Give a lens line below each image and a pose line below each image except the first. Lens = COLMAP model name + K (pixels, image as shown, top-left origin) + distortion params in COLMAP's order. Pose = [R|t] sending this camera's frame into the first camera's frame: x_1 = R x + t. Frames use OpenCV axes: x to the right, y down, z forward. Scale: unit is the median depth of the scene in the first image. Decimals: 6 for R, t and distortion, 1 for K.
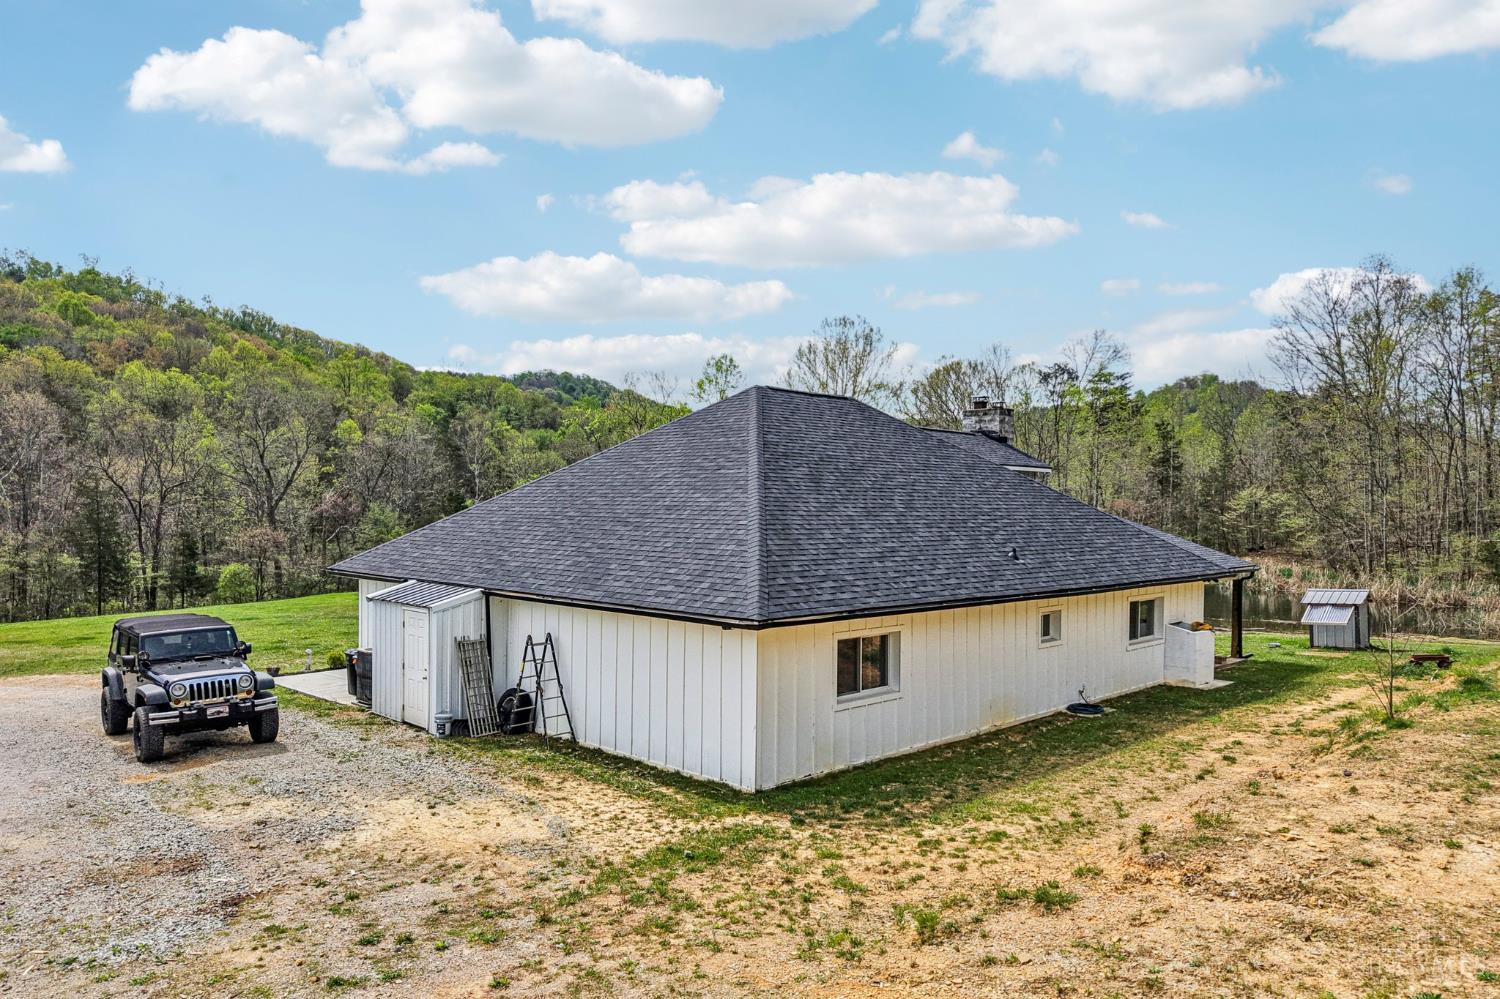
lens RADIAL K [[1015.1, 0, 751.2], [0, 1015.1, 507.7], [0, 0, 1]] dist [0.058368, -0.077359]
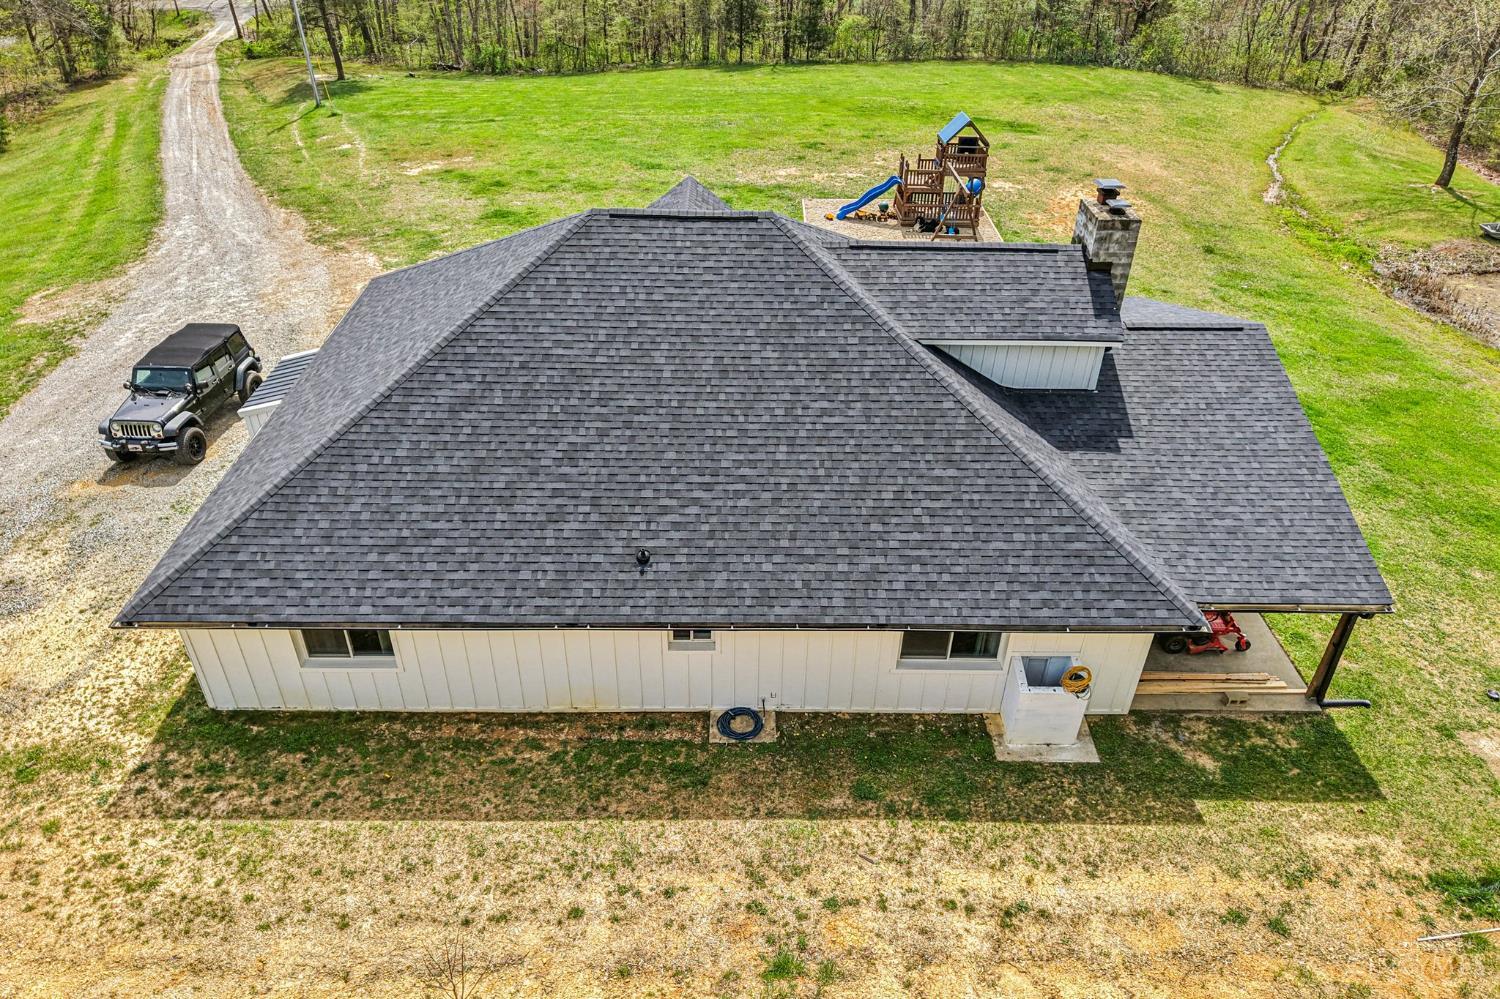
lens RADIAL K [[999.8, 0, 750.0], [0, 999.8, 499.5], [0, 0, 1]] dist [0.020845, -0.018100]
pose [[0.712989, 0.404001, -0.573088, 0.506579], [-0.013393, 0.825022, 0.564942, -0.297961], [0.701047, -0.395122, 0.593643, 0.397601]]
